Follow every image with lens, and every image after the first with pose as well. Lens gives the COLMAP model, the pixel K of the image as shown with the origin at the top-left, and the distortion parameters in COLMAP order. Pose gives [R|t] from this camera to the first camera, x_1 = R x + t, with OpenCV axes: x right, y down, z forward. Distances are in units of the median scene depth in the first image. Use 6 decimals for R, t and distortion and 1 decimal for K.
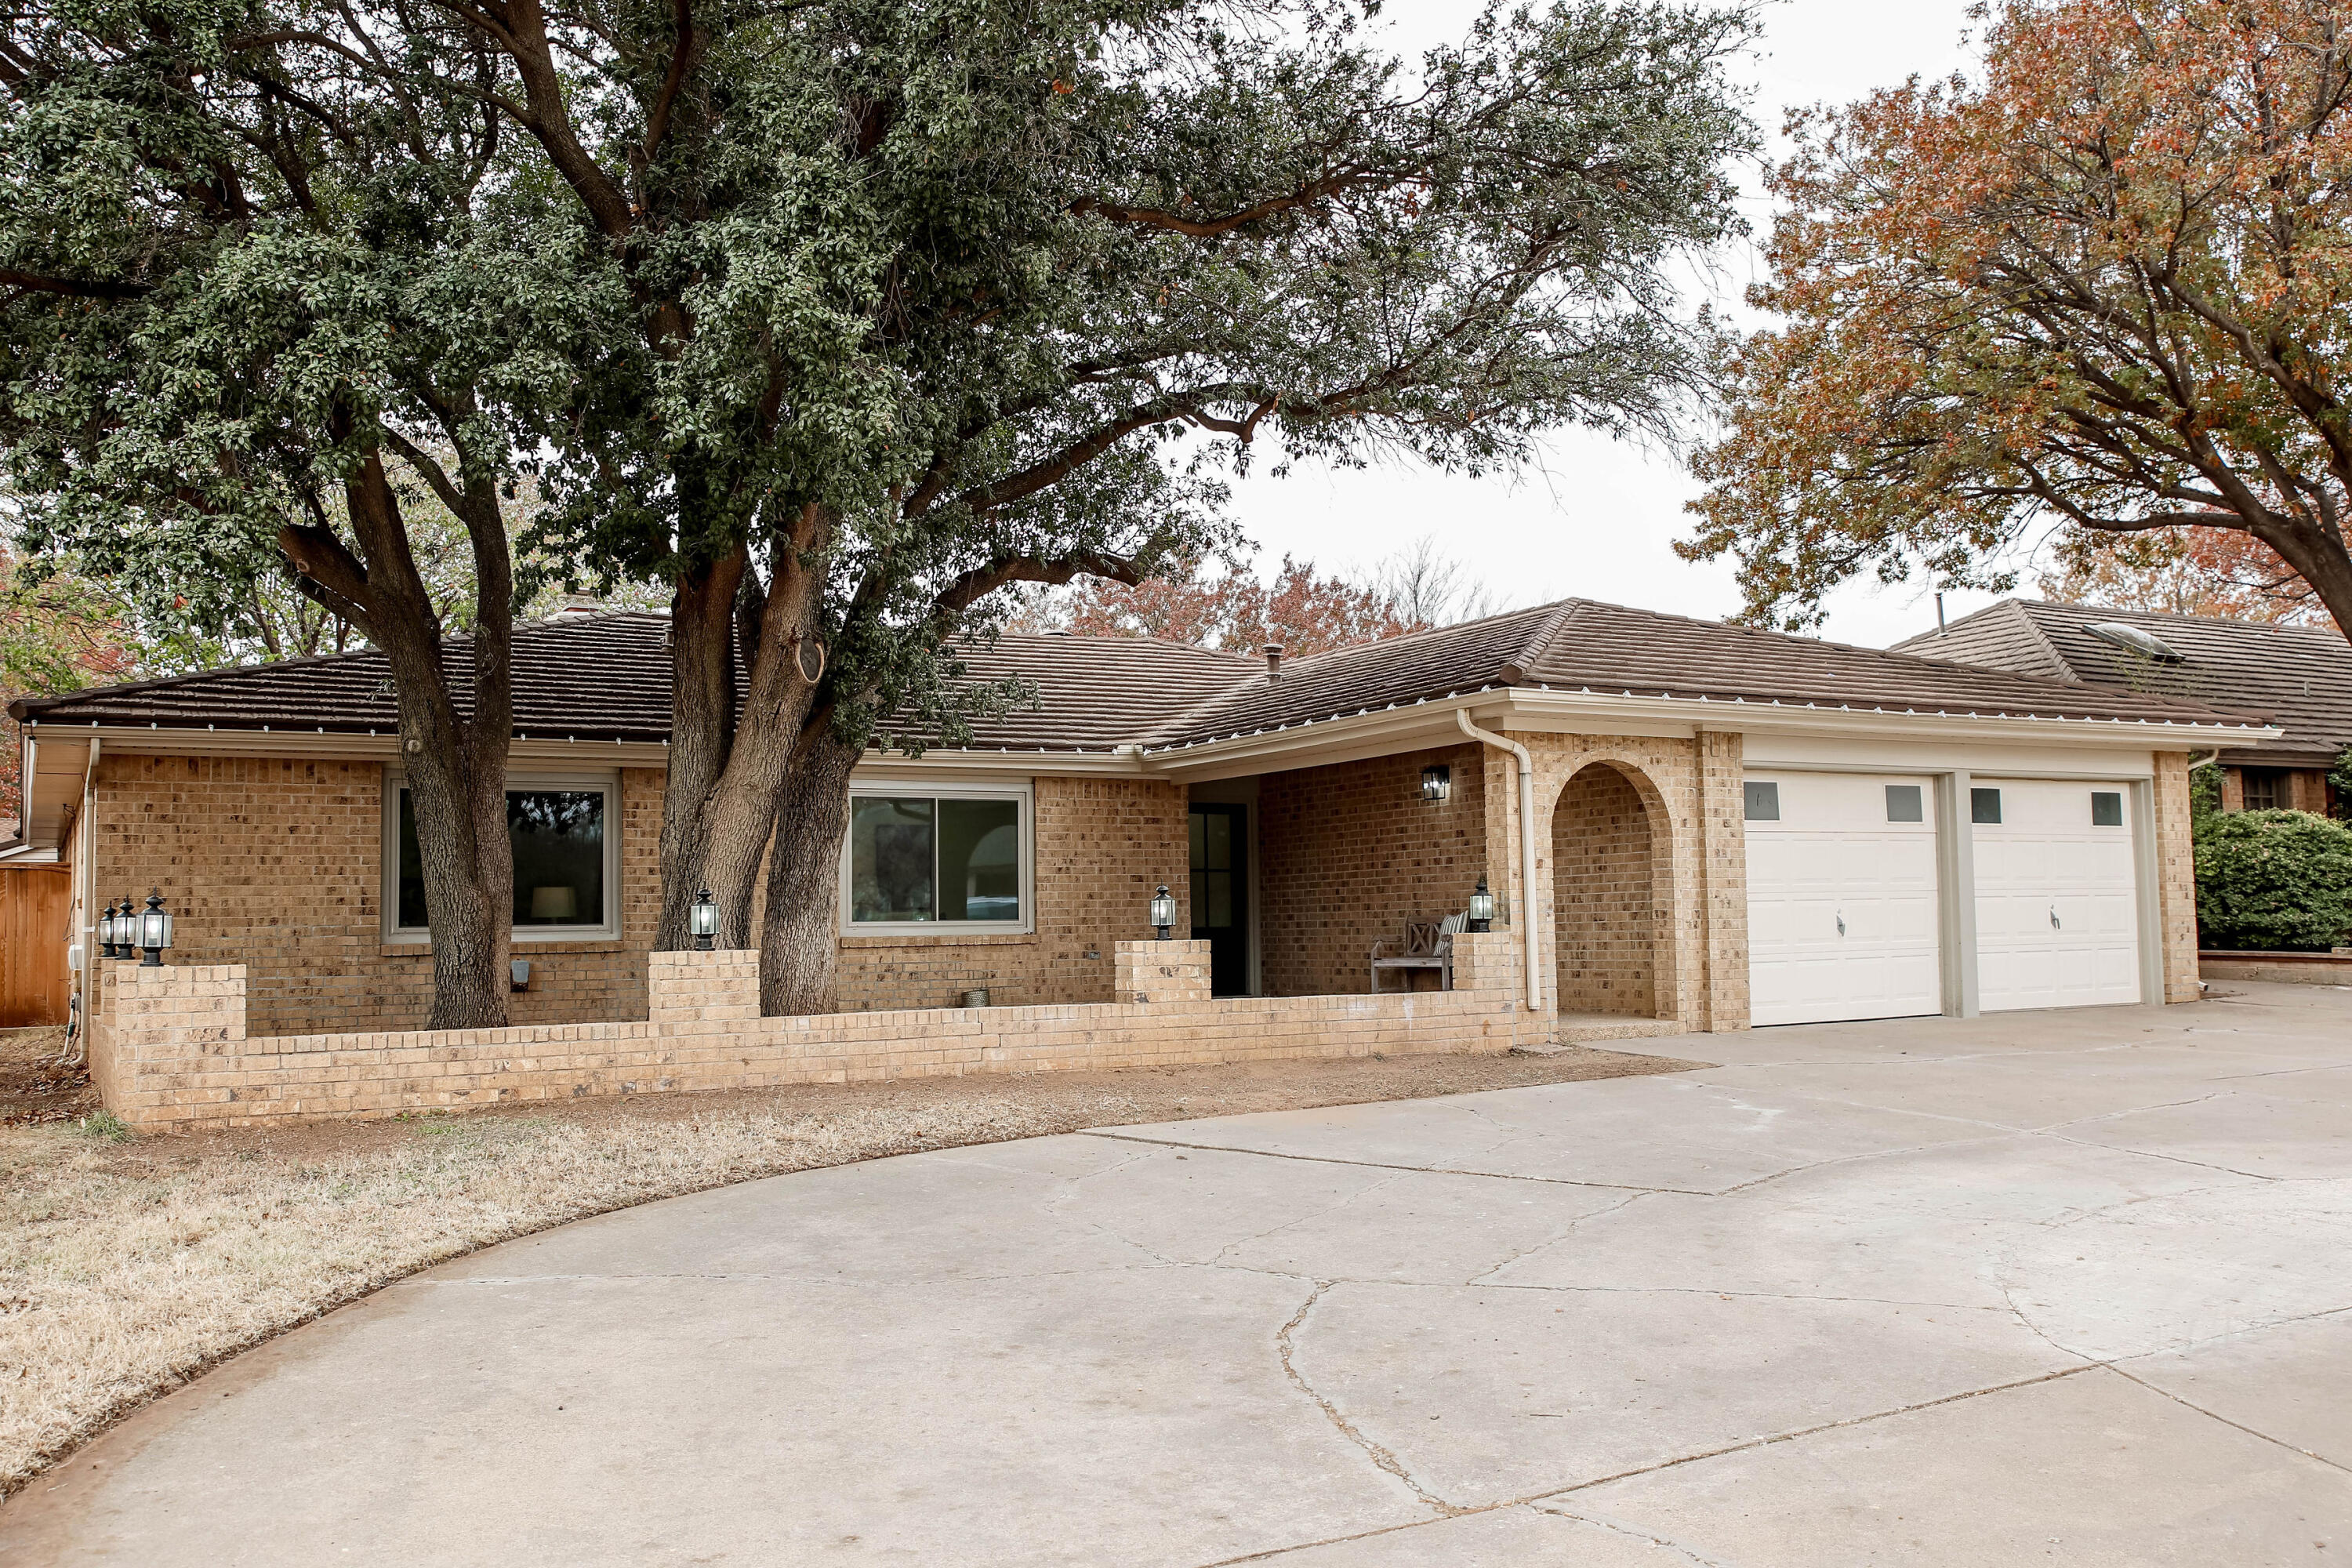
lens RADIAL K [[2076.9, 0, 1176.0], [0, 2076.9, 784.0], [0, 0, 1]] dist [-0.001140, -0.000412]
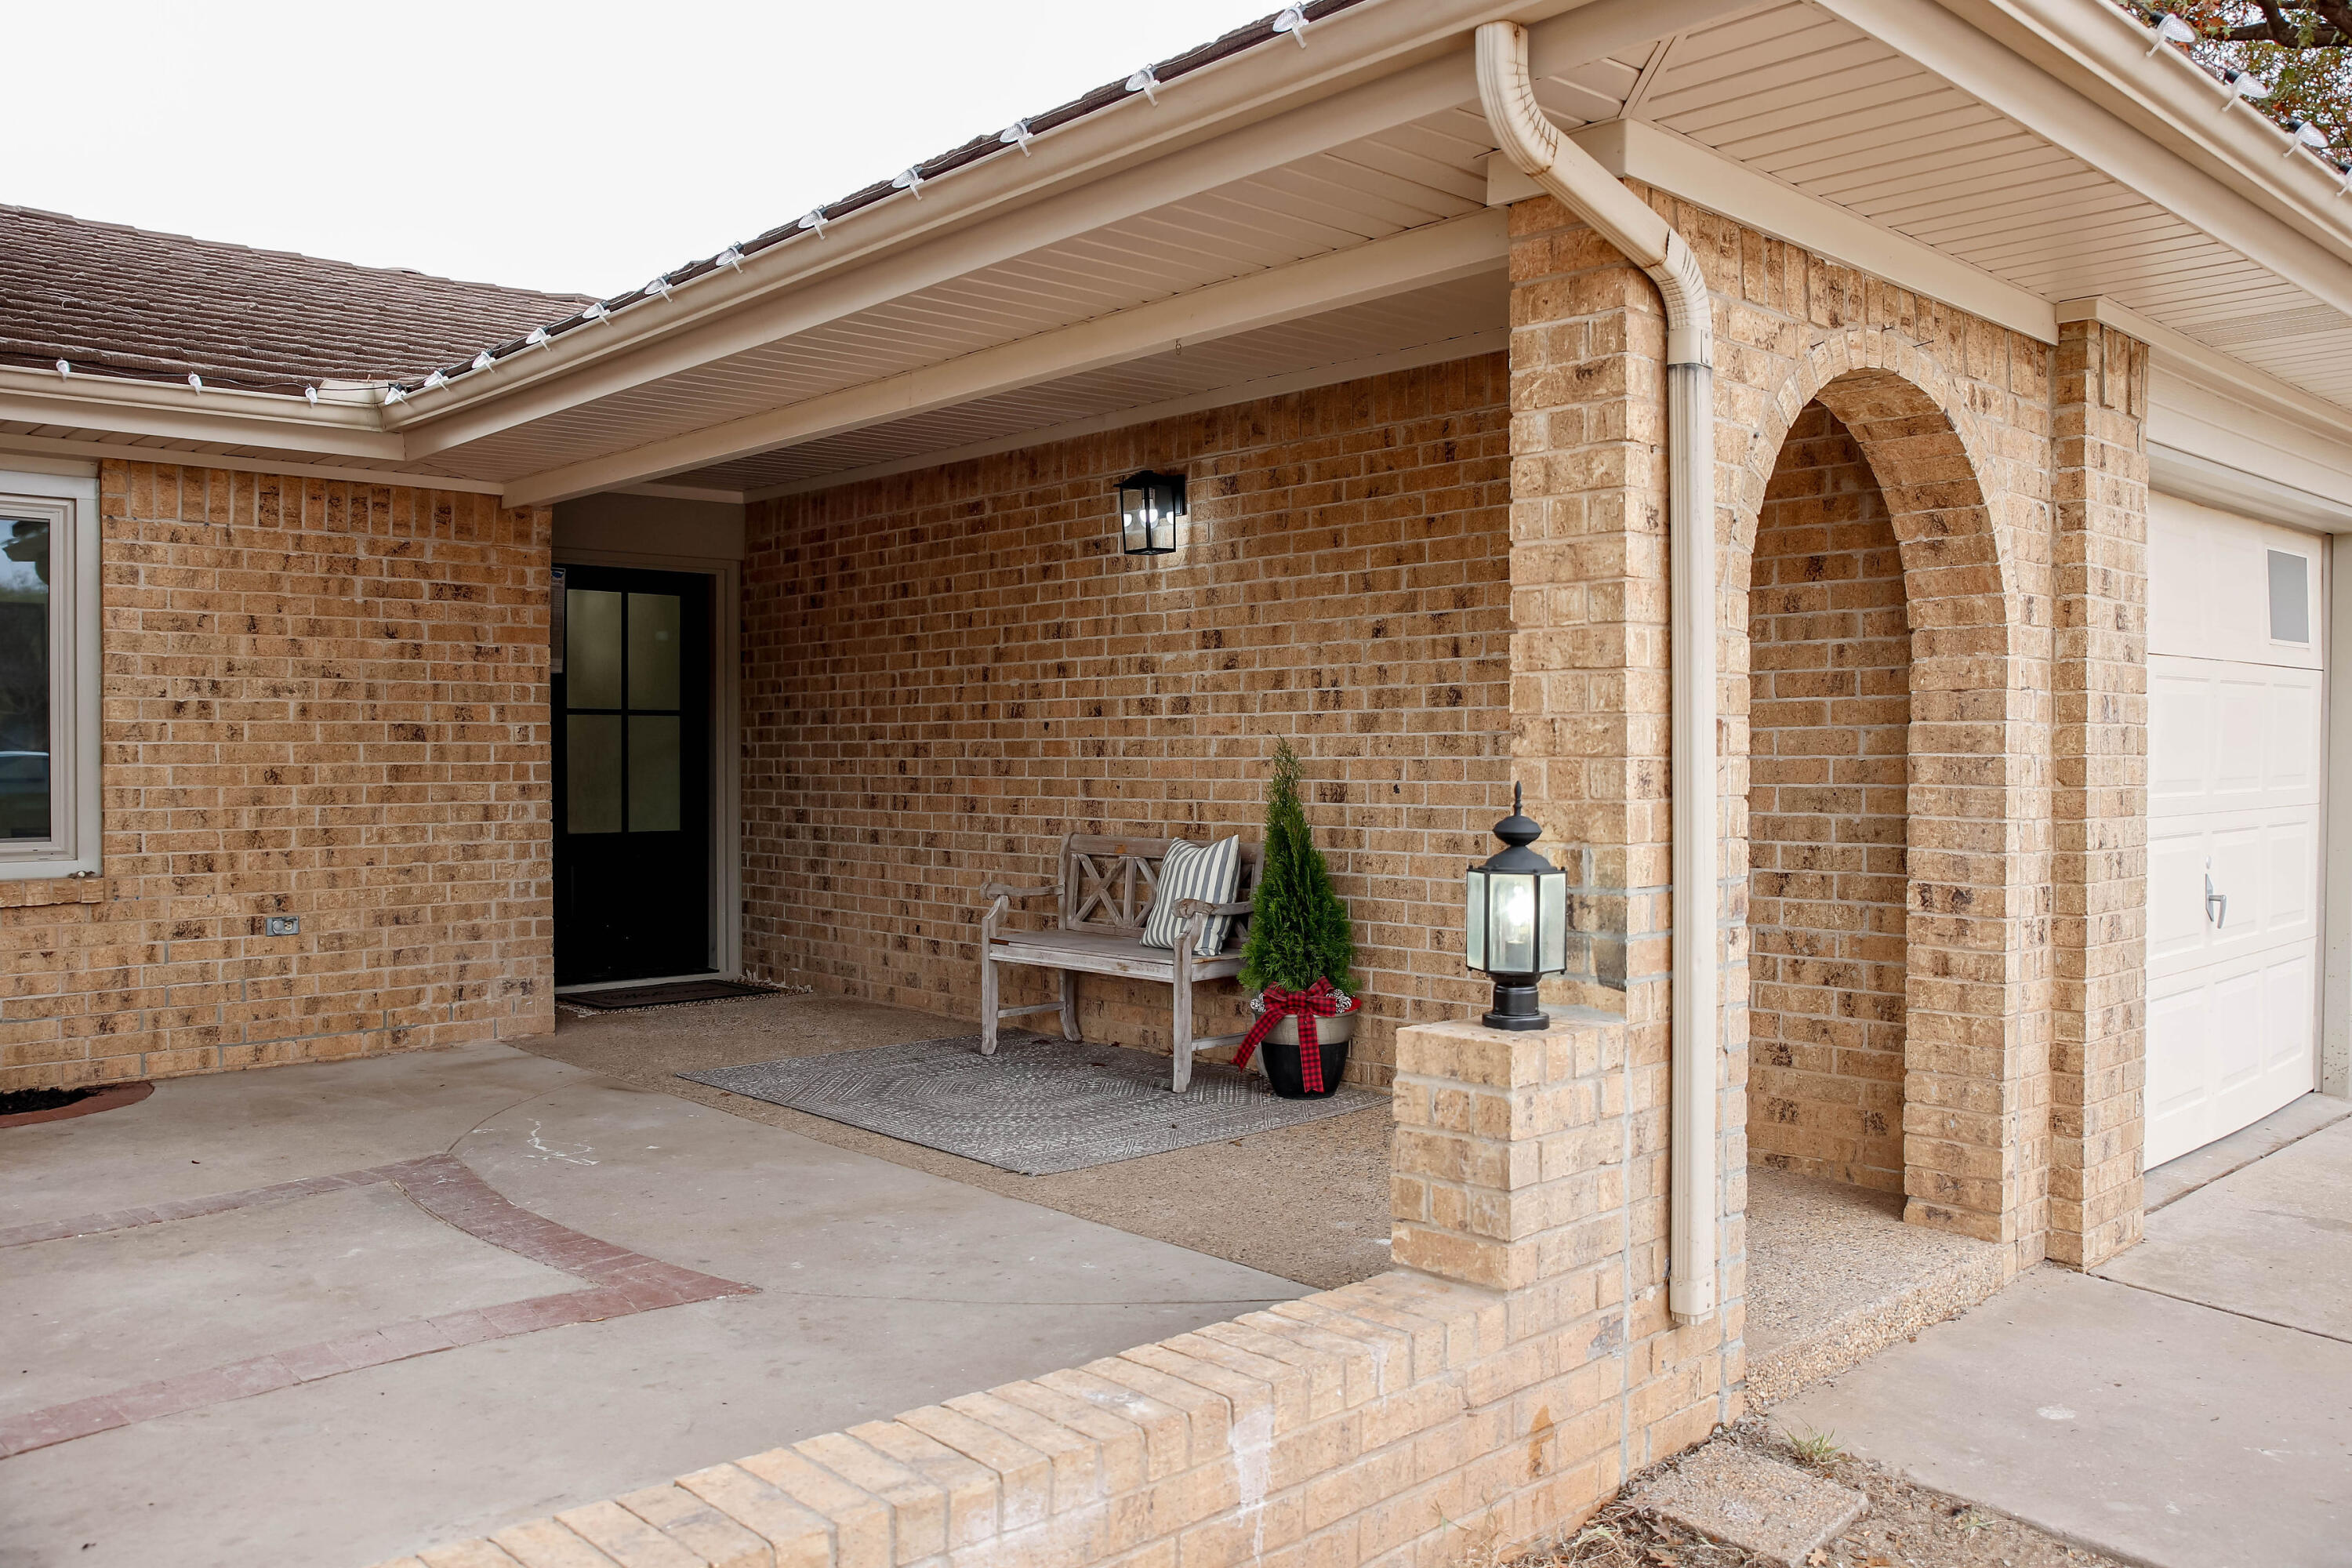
lens RADIAL K [[1826.2, 0, 1176.0], [0, 1826.2, 784.0], [0, 0, 1]] dist [-0.049821, 0.000944]
pose [[0.974195, 0.011840, 0.225399, 0.049956], [-0.031217, 0.996094, 0.082597, 0.022597], [-0.223540, -0.087502, 0.970759, 0.649047]]
